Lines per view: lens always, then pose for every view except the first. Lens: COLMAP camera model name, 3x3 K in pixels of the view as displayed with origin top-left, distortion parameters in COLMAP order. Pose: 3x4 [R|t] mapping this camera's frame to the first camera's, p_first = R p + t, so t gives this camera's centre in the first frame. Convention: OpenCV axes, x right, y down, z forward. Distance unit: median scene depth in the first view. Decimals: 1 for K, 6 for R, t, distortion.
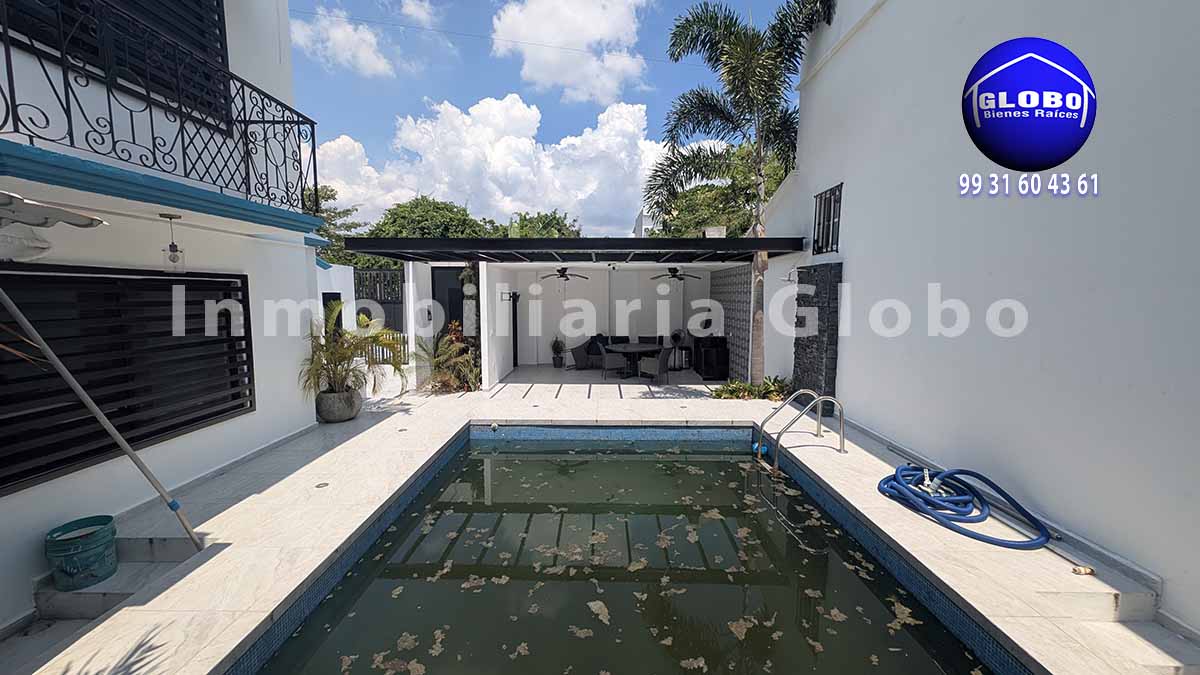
lens RADIAL K [[441.0, 0, 601.1], [0, 441.0, 338.9], [0, 0, 1]] dist [-0.007417, -0.000470]
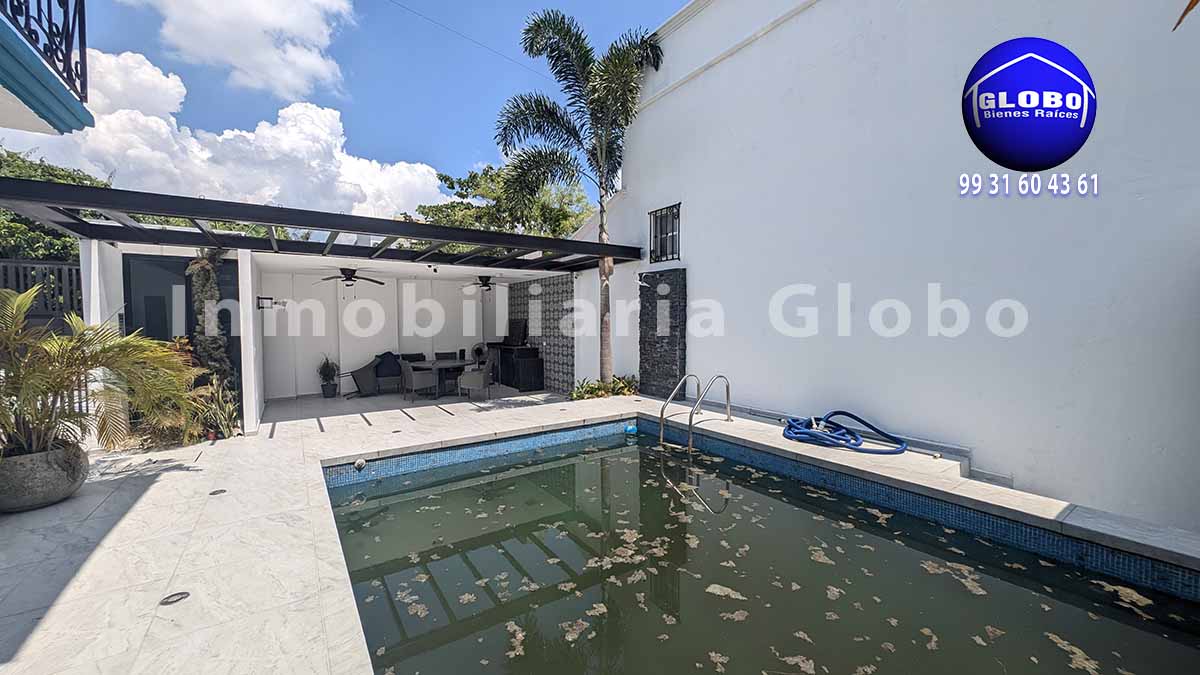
lens RADIAL K [[441.0, 0, 597.8], [0, 441.0, 339.4], [0, 0, 1]] dist [-0.007417, -0.000470]
pose [[0.818559, -0.030152, 0.573630, -0.302021], [0.064833, 0.997090, -0.040105, 0.045754], [-0.570752, 0.070019, 0.818132, 0.156119]]
